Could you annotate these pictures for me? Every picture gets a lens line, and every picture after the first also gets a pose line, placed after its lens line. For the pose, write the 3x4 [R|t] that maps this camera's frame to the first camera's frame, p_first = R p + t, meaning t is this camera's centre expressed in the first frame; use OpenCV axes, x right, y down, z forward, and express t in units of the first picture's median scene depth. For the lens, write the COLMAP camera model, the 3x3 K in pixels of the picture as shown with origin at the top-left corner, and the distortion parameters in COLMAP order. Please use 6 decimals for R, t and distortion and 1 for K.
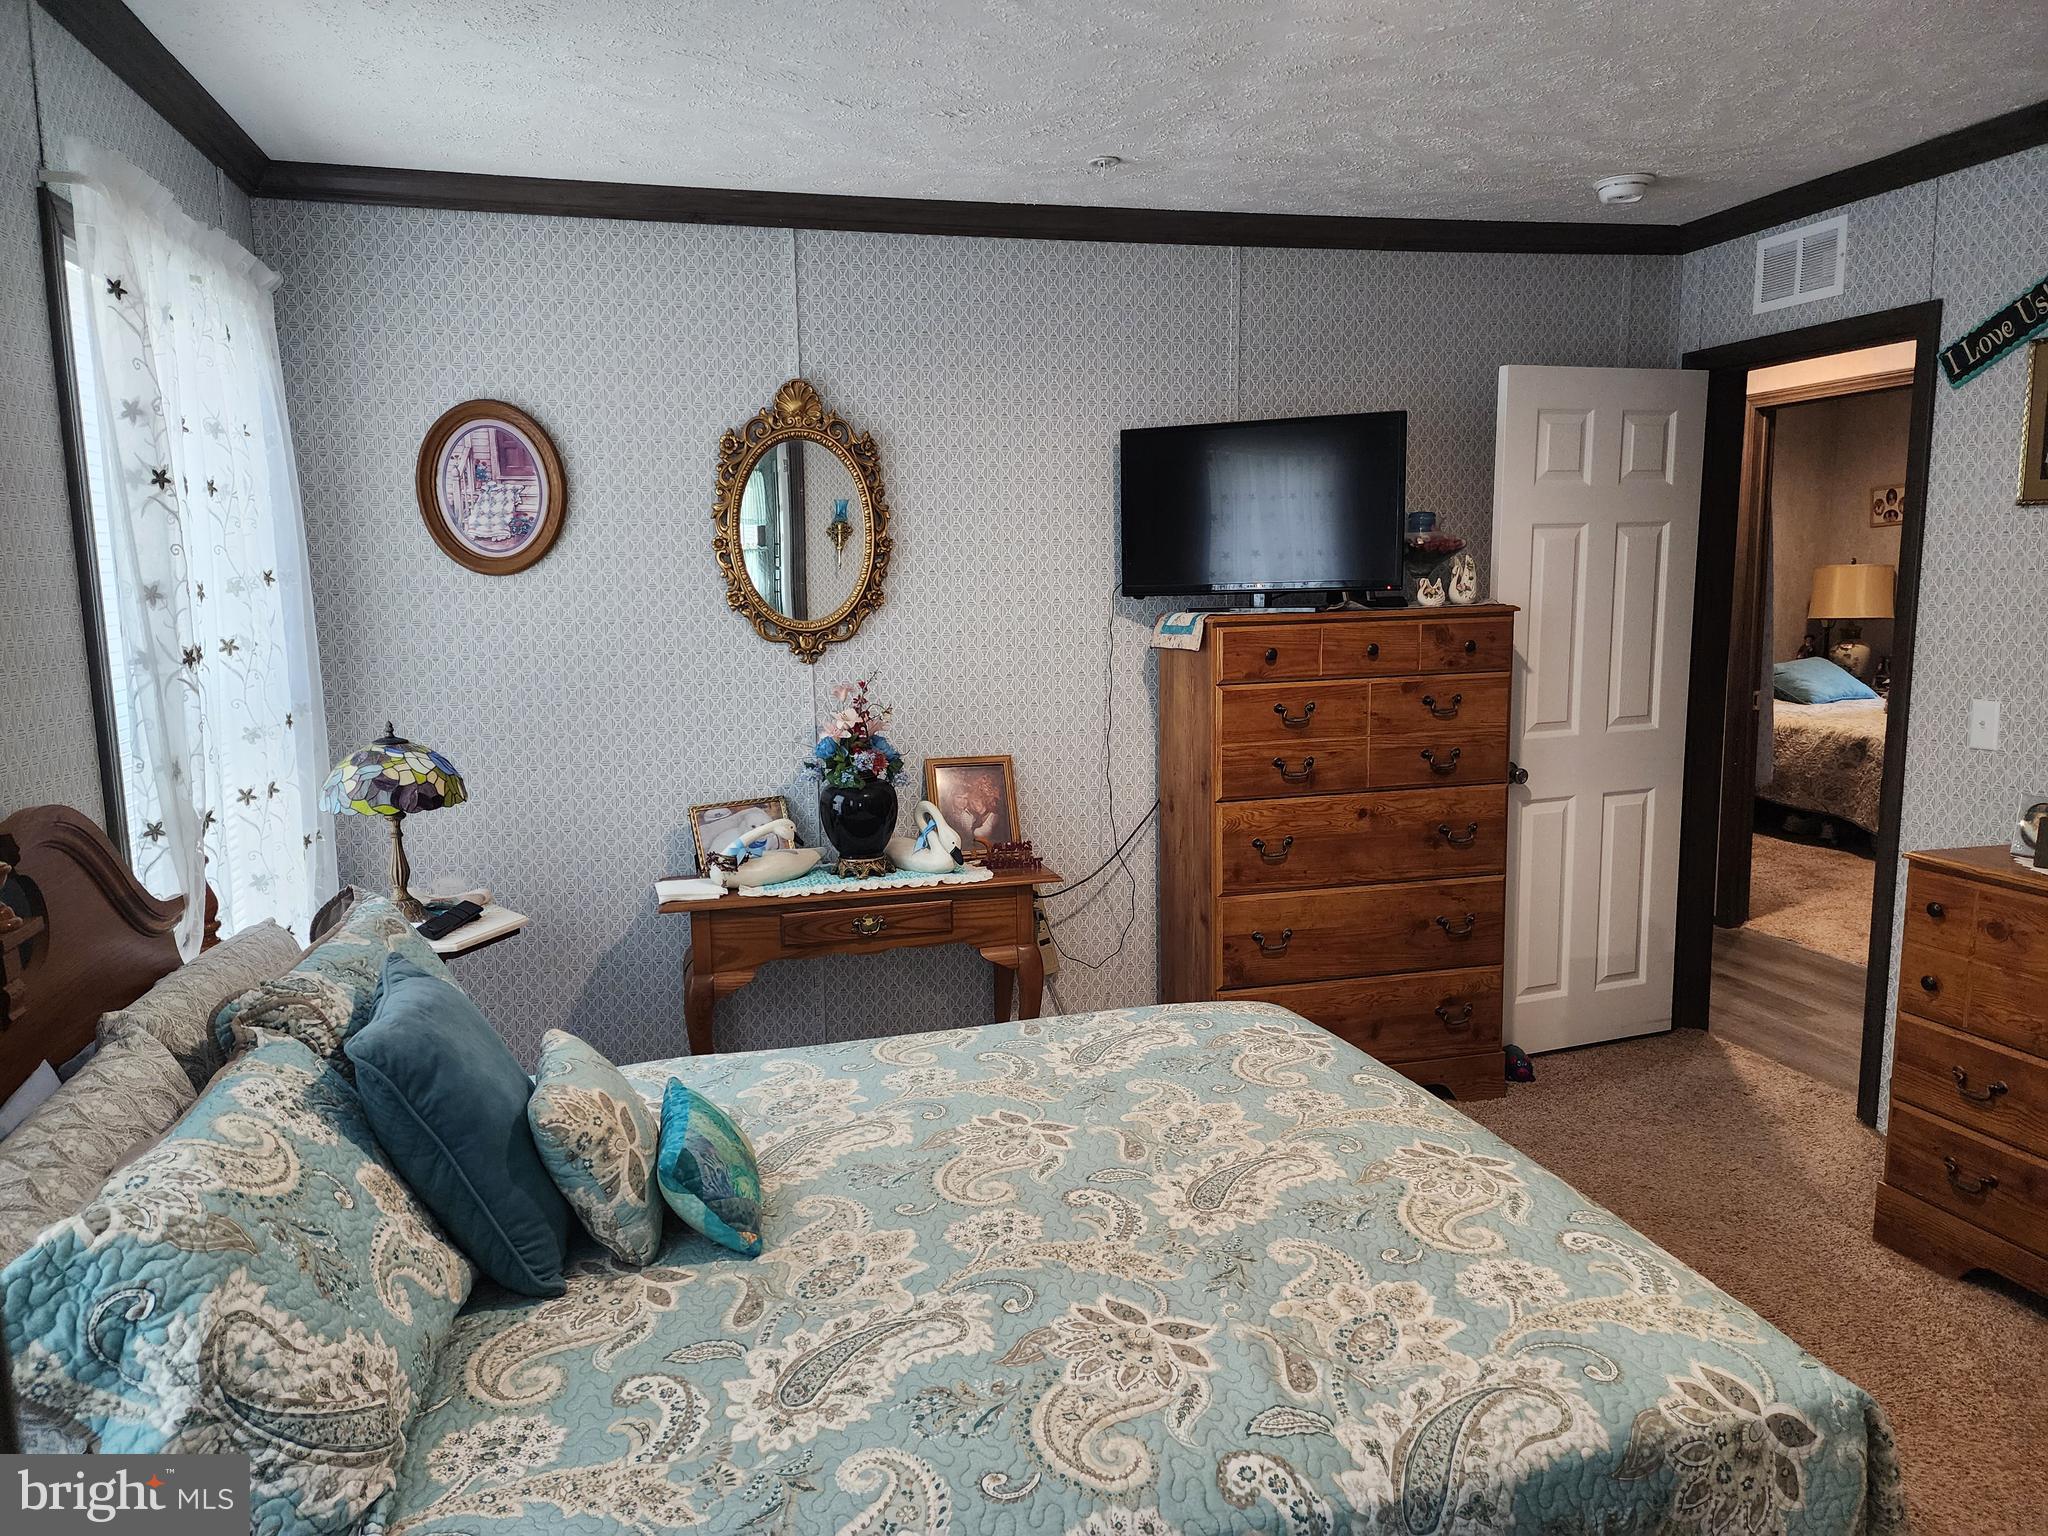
lens RADIAL K [[1362.6, 0, 1005.4], [0, 1362.6, 763.4], [0, 0, 1]] dist [0.085225, -0.078808]
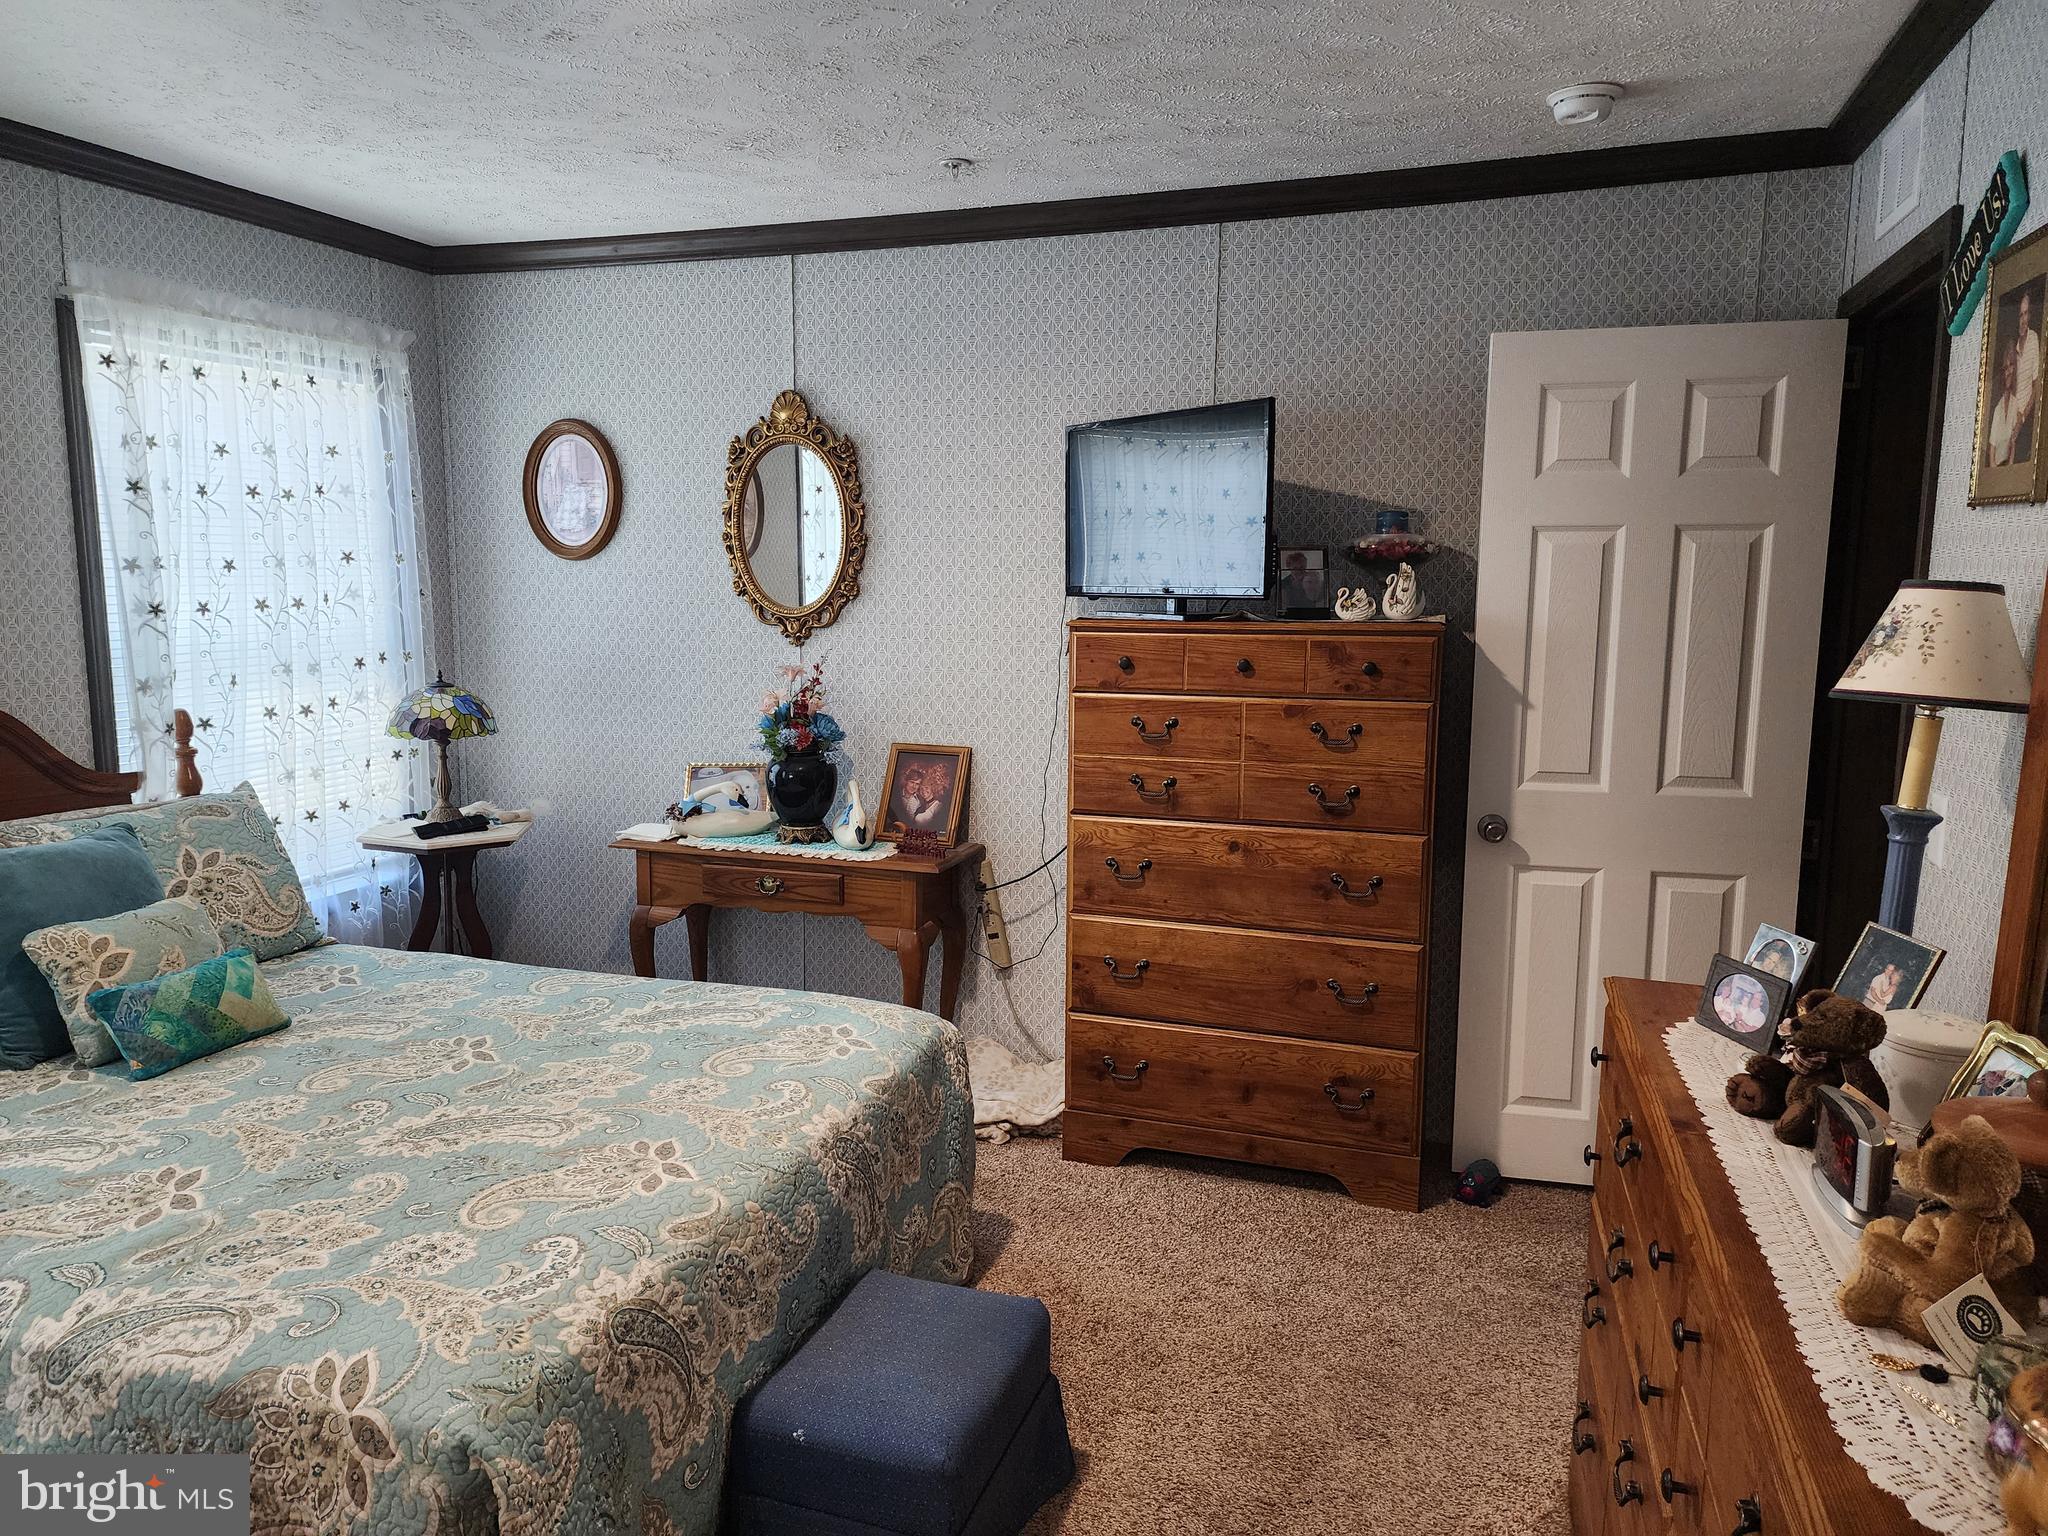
lens RADIAL K [[1368.0, 0, 1019.6], [0, 1368.0, 746.4], [0, 0, 1]] dist [0.076514, -0.067793]
pose [[0.838059, 0.094728, -0.537293, 0.633603], [-0.097804, 0.994943, 0.022860, -0.036626], [0.536741, 0.033391, 0.843086, 0.170824]]
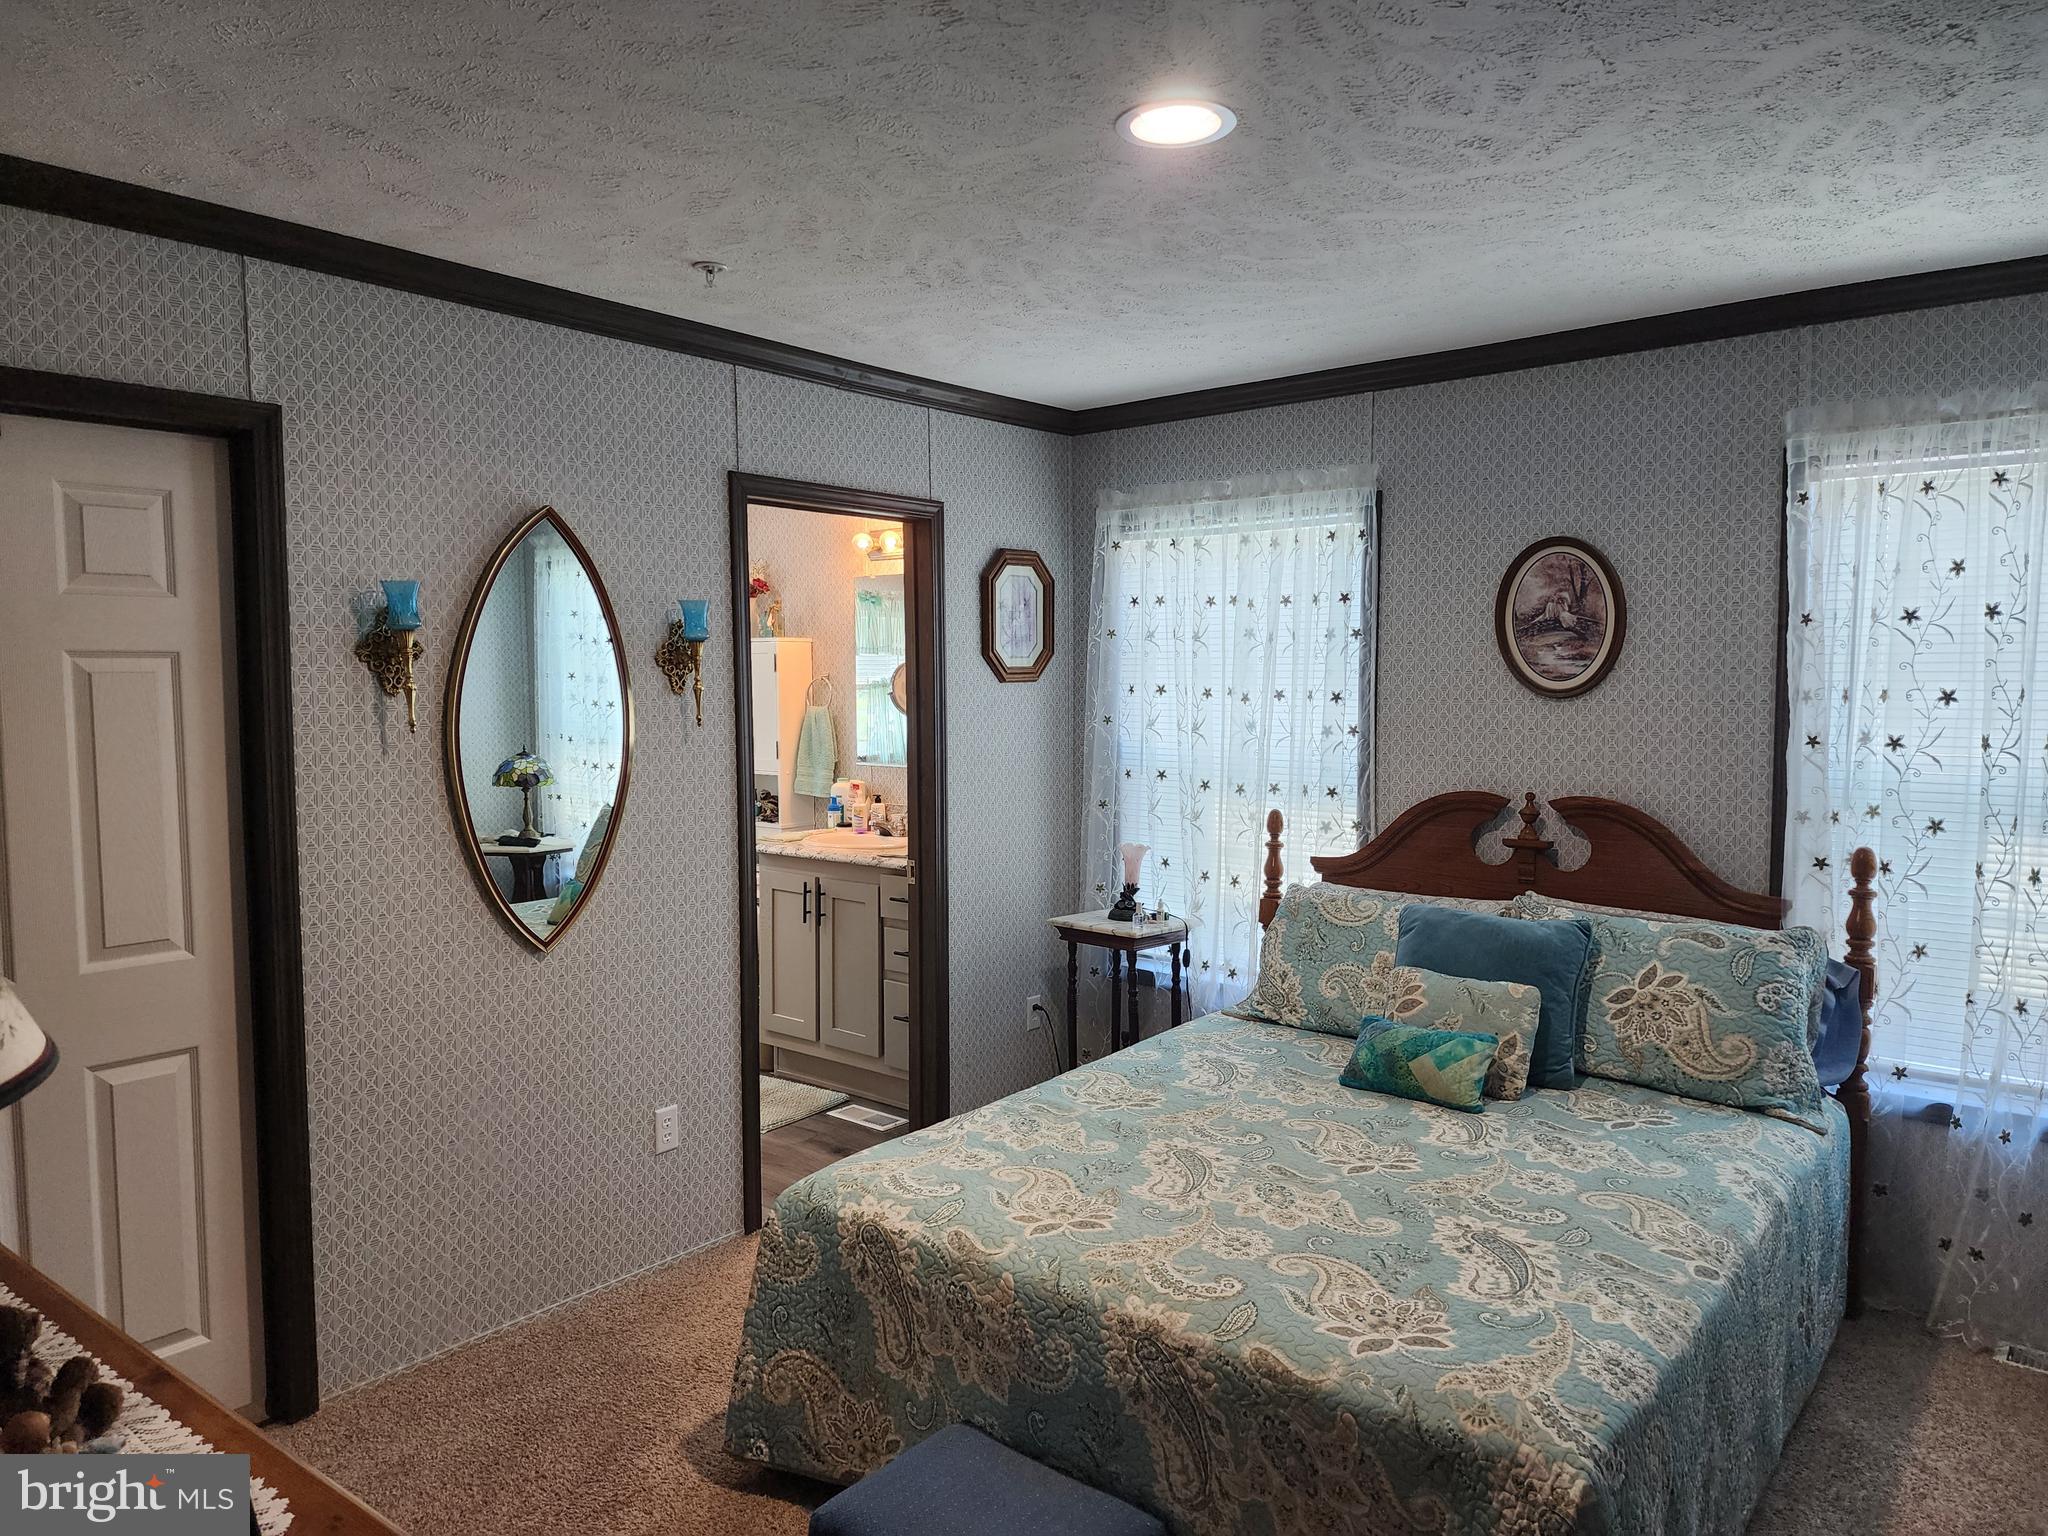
lens RADIAL K [[1361.0, 0, 1003.5], [0, 1361.0, 756.5], [0, 0, 1]] dist [0.083246, -0.073405]
pose [[-0.805215, 0.060253, -0.589913, 0.611196], [-0.062684, 0.980602, 0.185719, -0.180250], [0.589660, 0.186522, -0.785819, 1.074407]]
